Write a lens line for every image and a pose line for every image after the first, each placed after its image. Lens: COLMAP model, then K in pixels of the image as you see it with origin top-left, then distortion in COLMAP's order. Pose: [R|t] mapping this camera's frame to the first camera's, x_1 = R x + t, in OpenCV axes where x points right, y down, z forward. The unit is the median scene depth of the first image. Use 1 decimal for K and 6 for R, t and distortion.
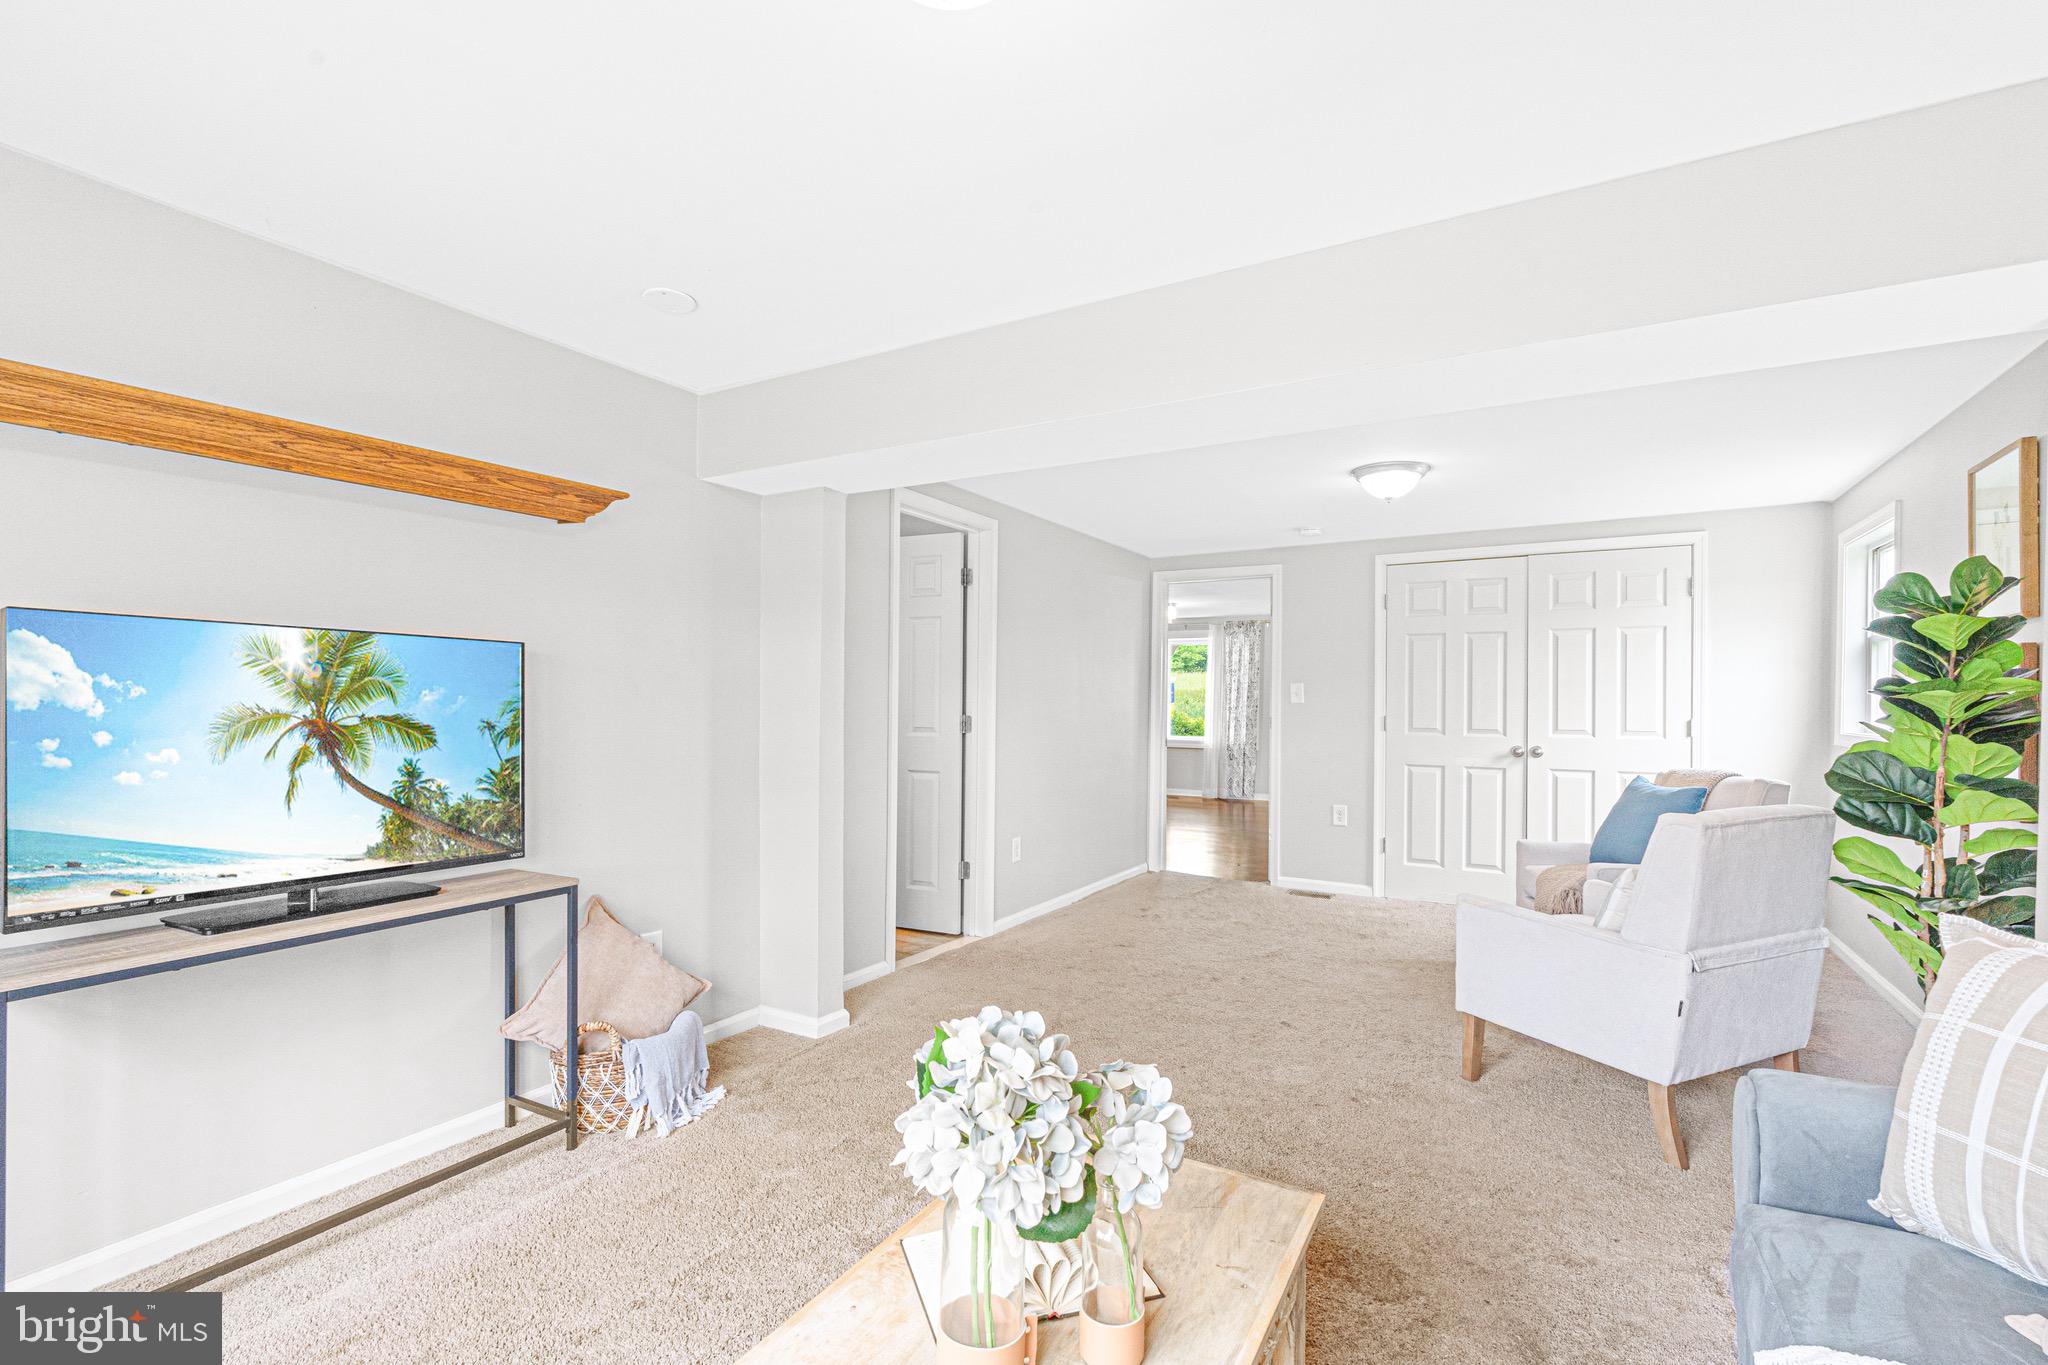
lens RADIAL K [[912.9, 0, 1016.8], [0, 912.9, 693.6], [0, 0, 1]] dist [-0.002976, 0.001230]
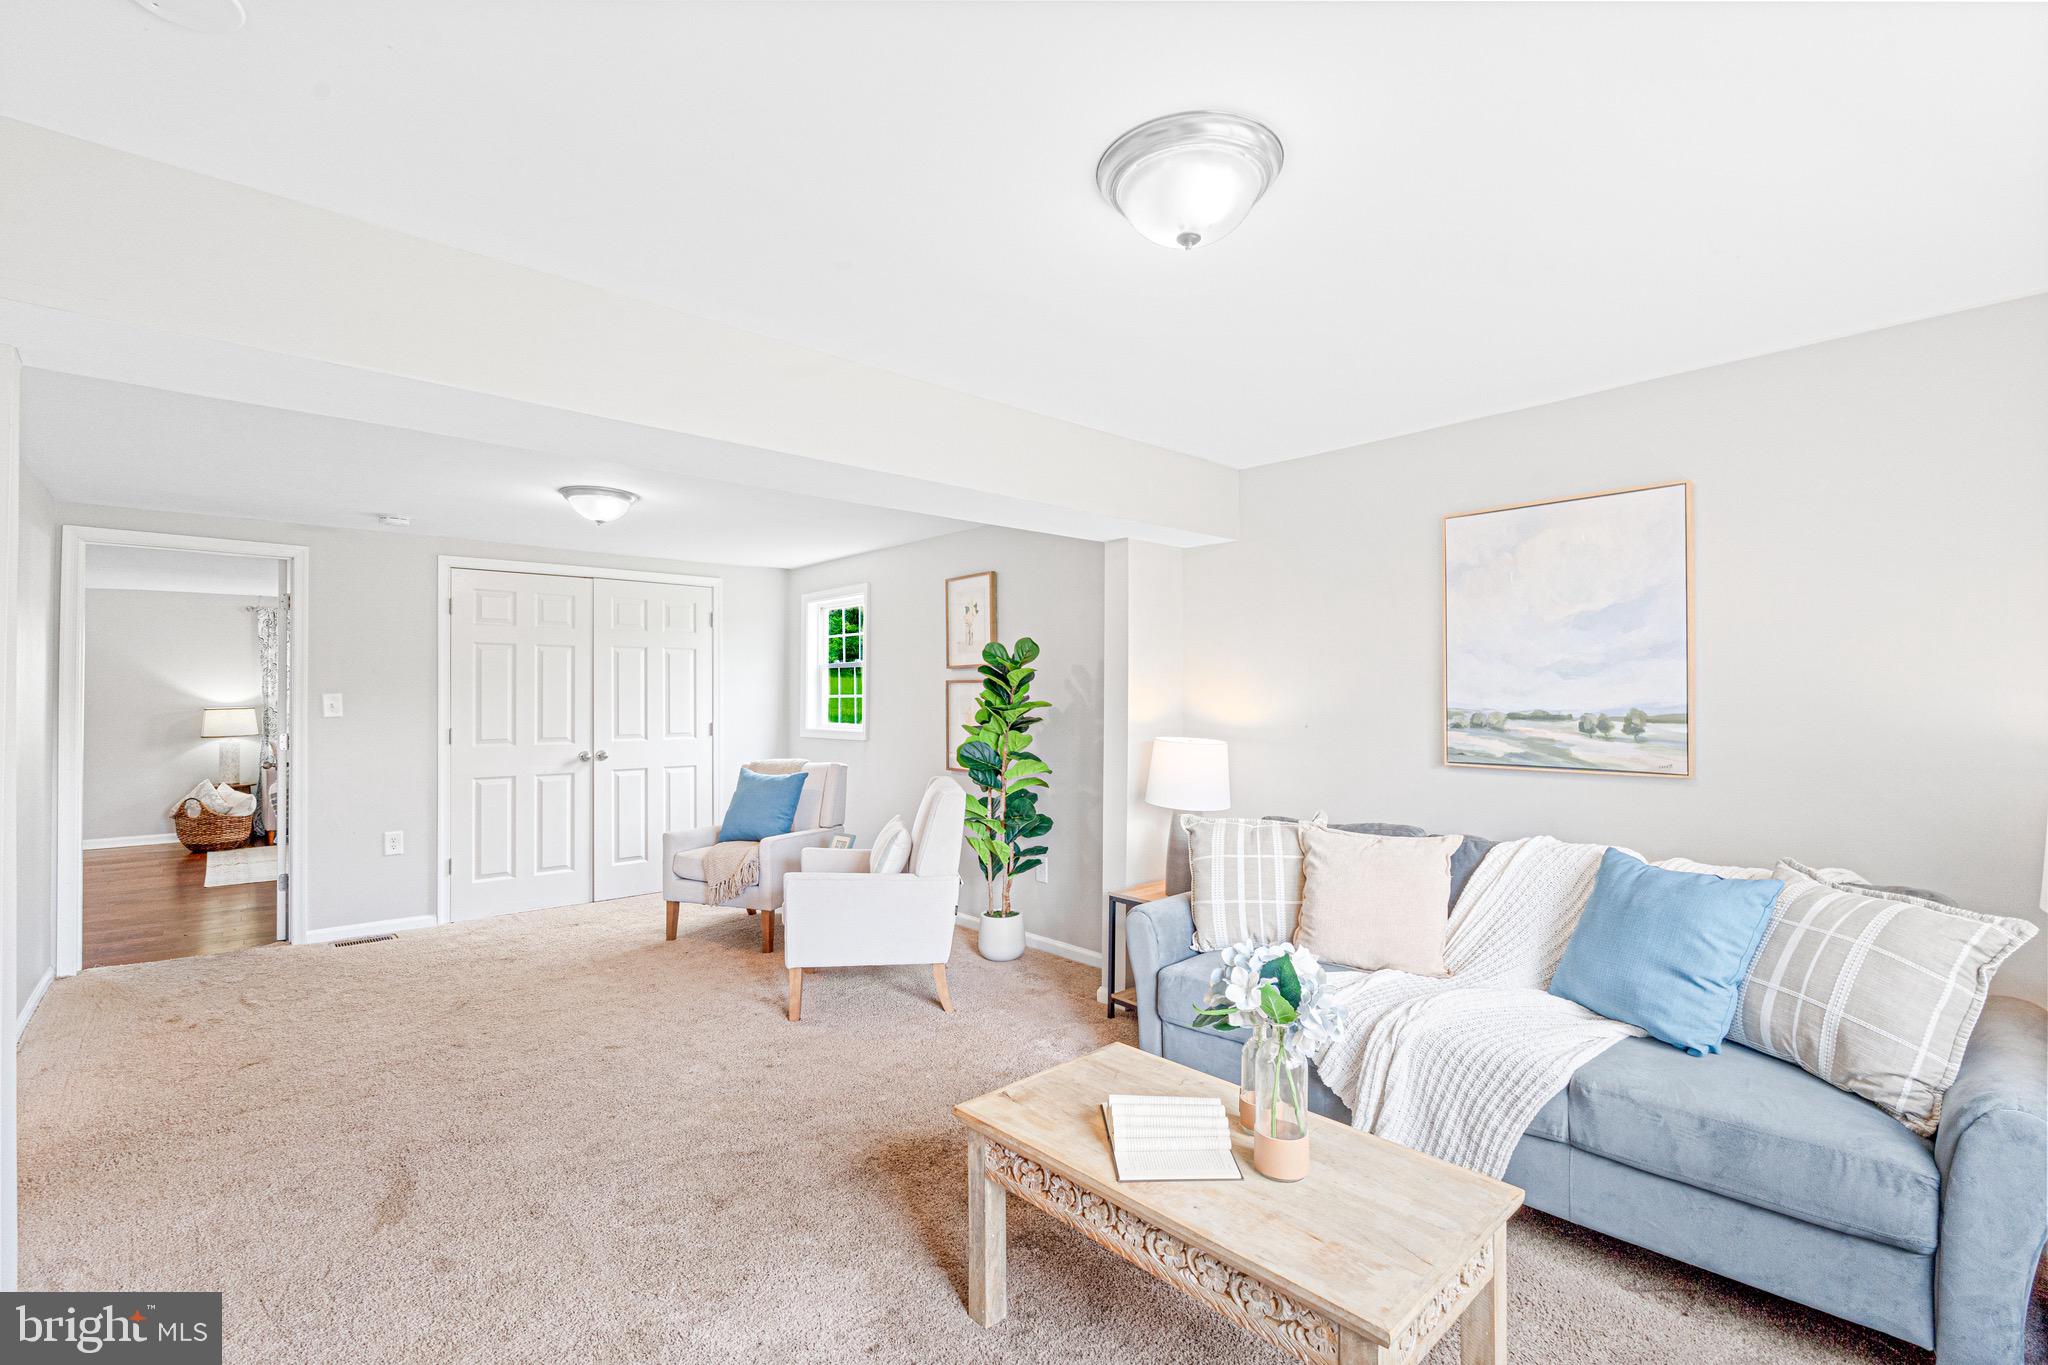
lens RADIAL K [[912.9, 0, 1007.4], [0, 912.9, 688.1], [0, 0, 1]] dist [-0.002976, 0.001230]
pose [[0.323919, -0.002150, 0.946083, -0.372921], [0.001566, 0.999997, 0.001736, -0.022237], [-0.946084, 0.000919, 0.323921, 0.198312]]
